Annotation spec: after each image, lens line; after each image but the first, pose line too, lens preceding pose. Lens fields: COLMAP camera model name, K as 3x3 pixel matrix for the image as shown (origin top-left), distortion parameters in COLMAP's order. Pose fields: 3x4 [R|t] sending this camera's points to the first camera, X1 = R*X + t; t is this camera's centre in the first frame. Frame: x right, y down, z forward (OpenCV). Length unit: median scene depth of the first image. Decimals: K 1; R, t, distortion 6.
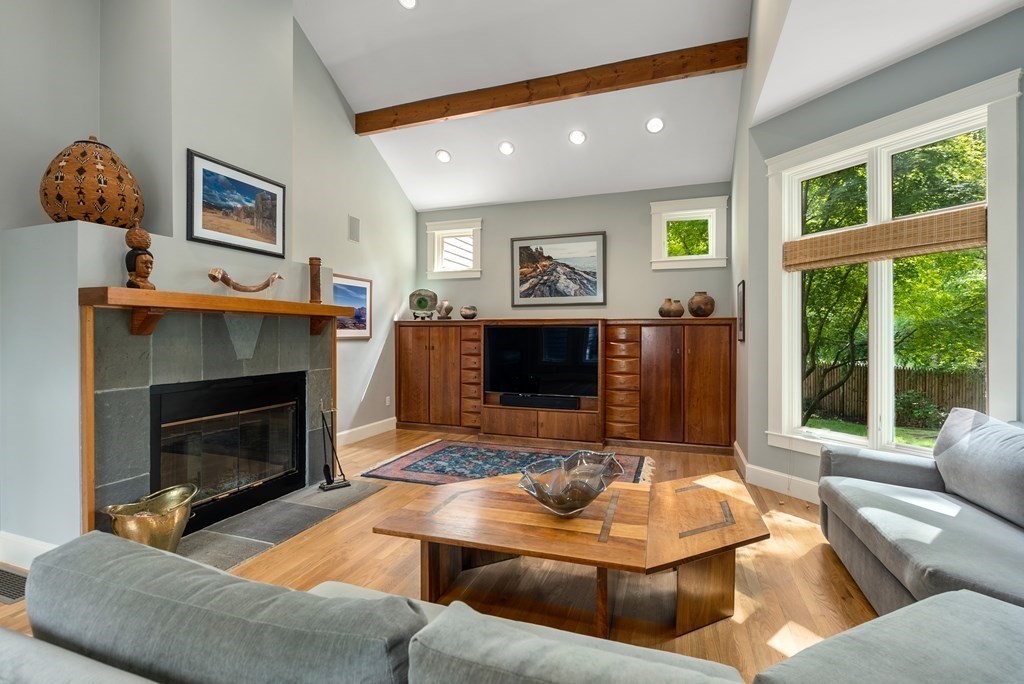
lens RADIAL K [[468.3, 0, 506.7], [0, 468.3, 335.7], [0, 0, 1]] dist [-0.008261, 0.001041]
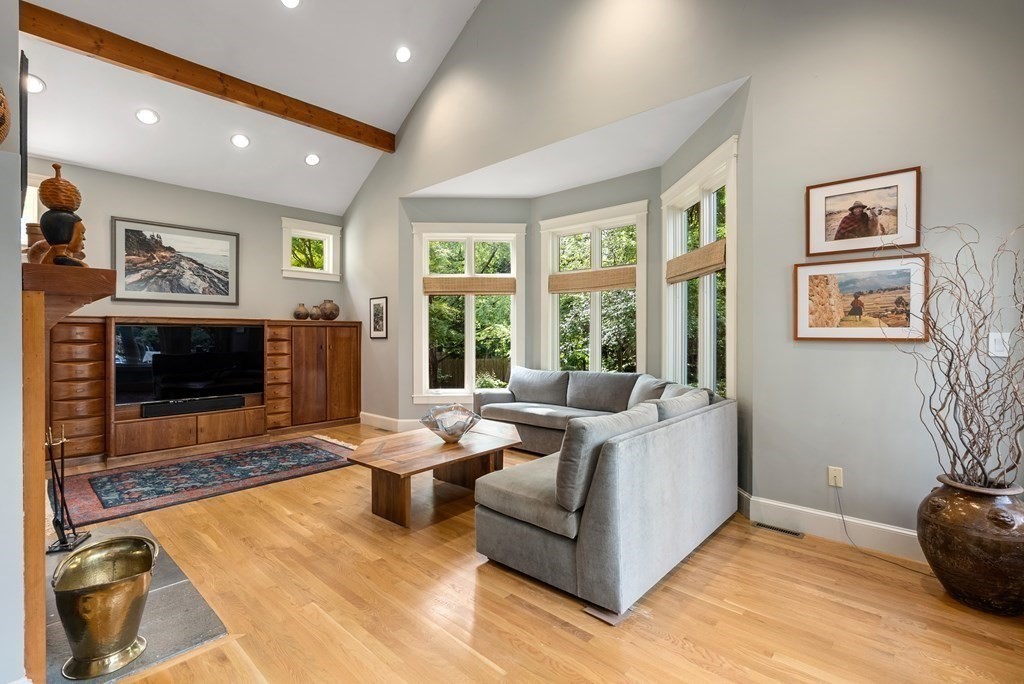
lens RADIAL K [[468.3, 0, 506.7], [0, 468.3, 335.7], [0, 0, 1]] dist [-0.008261, 0.001041]
pose [[0.392458, -0.005042, 0.919756, -0.516259], [0.004316, 0.999984, 0.003641, -0.000602], [-0.919760, 0.002540, 0.392473, 0.061316]]
